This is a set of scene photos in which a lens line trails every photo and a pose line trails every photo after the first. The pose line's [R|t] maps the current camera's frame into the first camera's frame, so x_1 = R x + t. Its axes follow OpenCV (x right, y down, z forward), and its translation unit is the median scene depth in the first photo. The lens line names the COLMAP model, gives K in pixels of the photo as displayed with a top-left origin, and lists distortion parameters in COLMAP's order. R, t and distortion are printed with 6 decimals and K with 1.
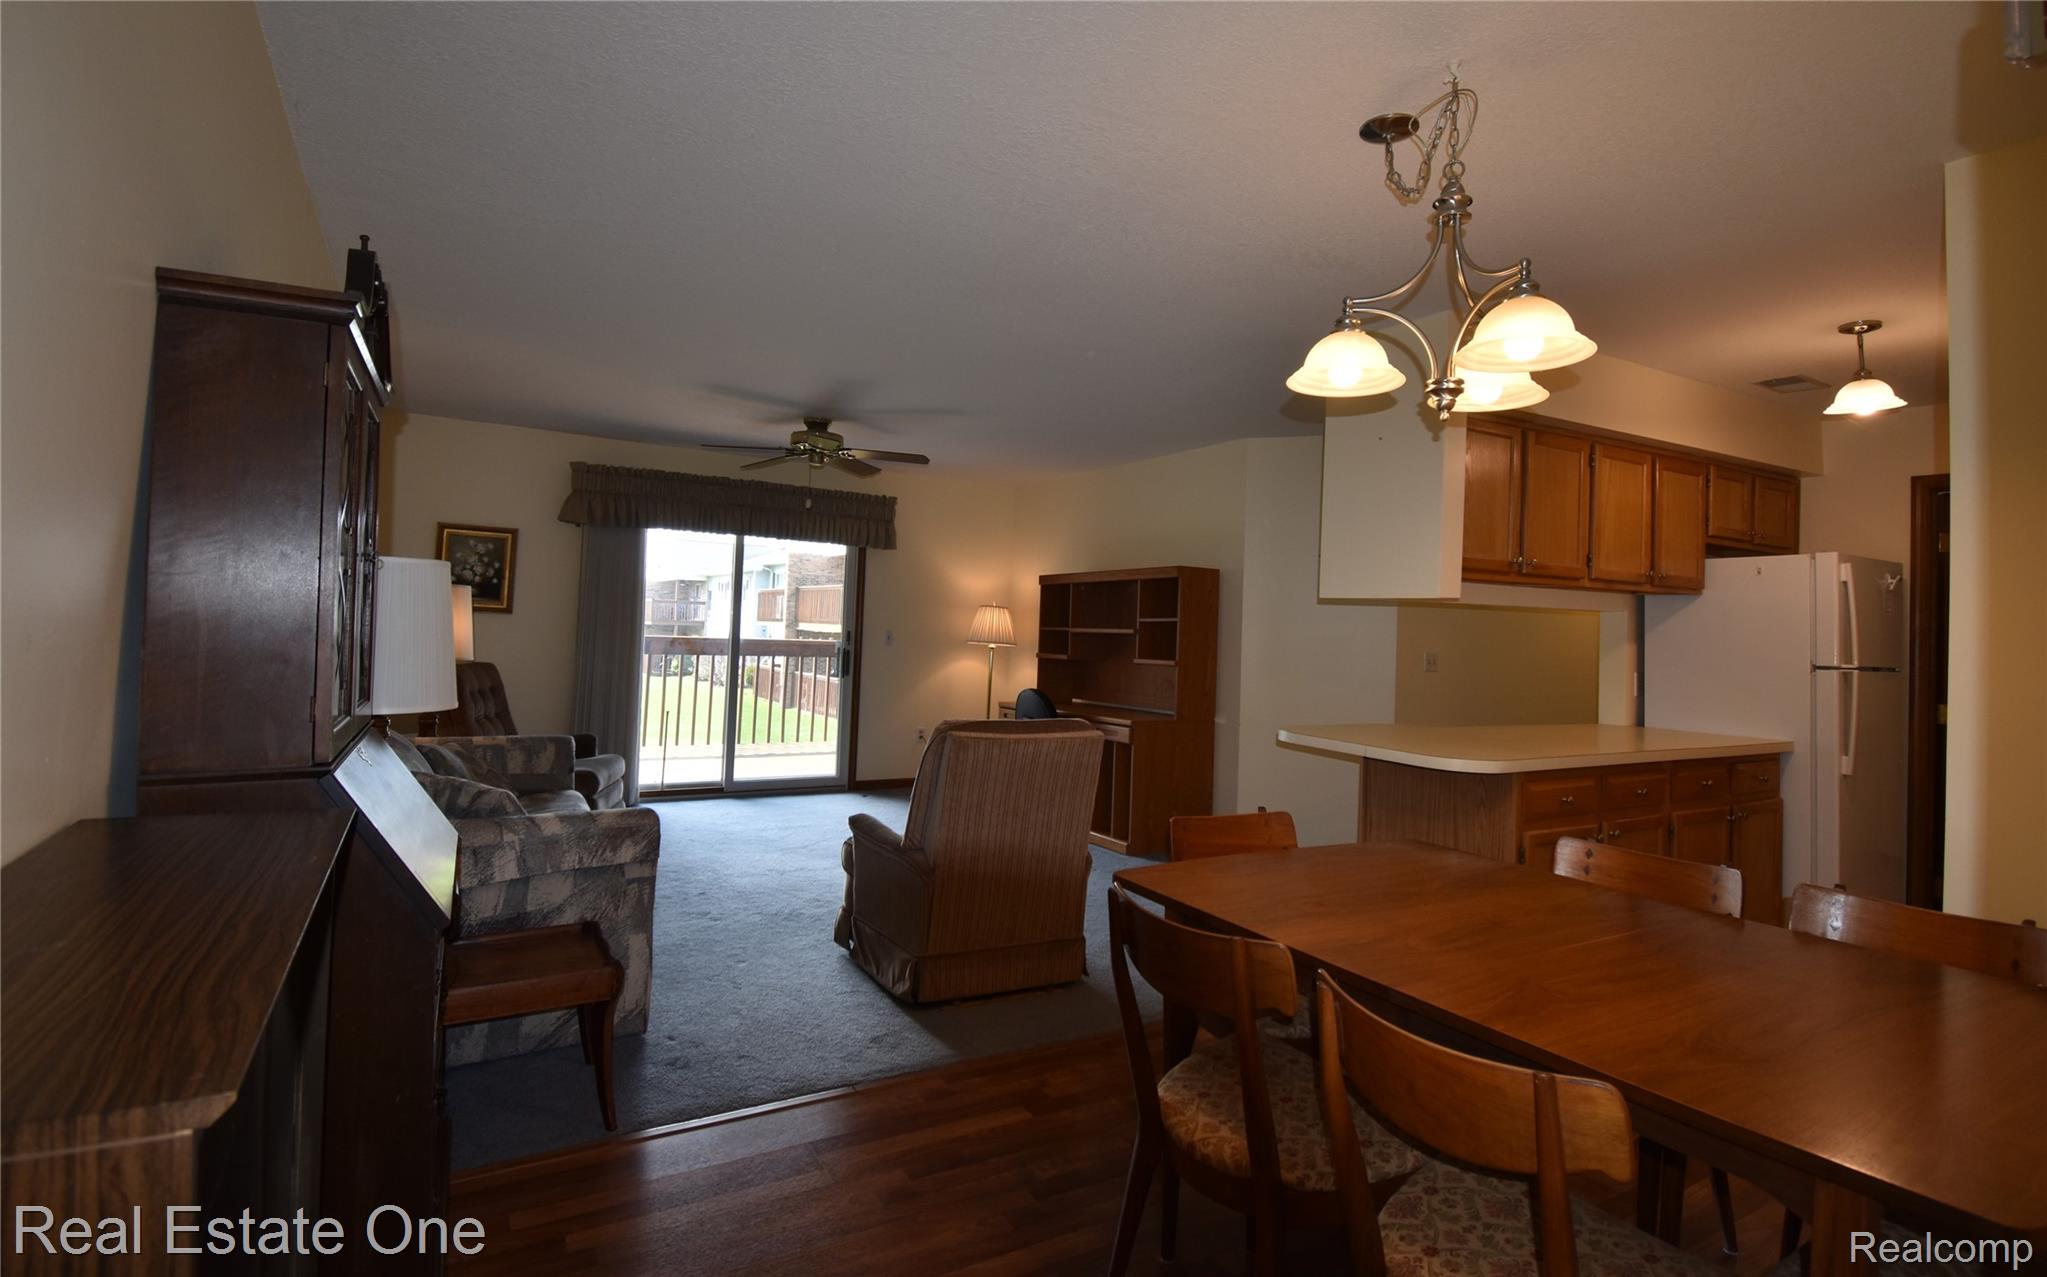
lens RADIAL K [[1010.1, 0, 1021.2], [0, 1010.1, 629.9], [0, 0, 1]] dist [0.000337, 0.000058]
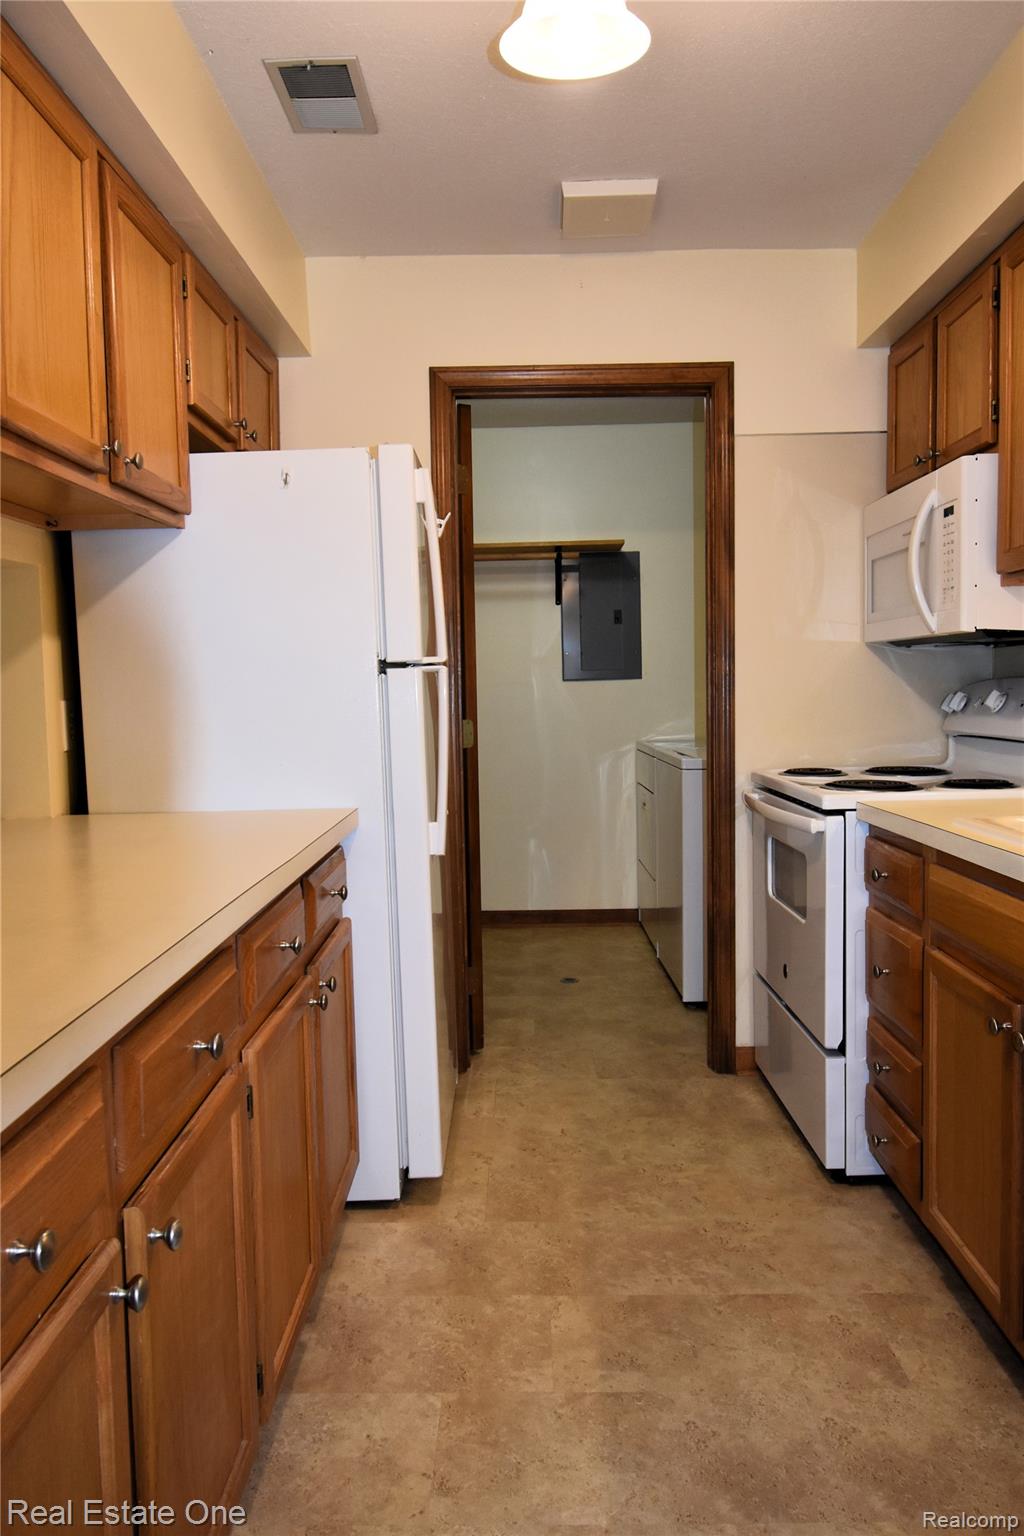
lens RADIAL K [[1102.1, 0, 515.4], [0, 1102.1, 766.0], [0, 0, 1]] dist [0.017000, -0.034315]
pose [[0.514026, -0.095604, 0.852430, 0.324641], [0.039276, 0.995350, 0.087950, 0.042036], [-0.856875, -0.011728, 0.515391, 0.648674]]
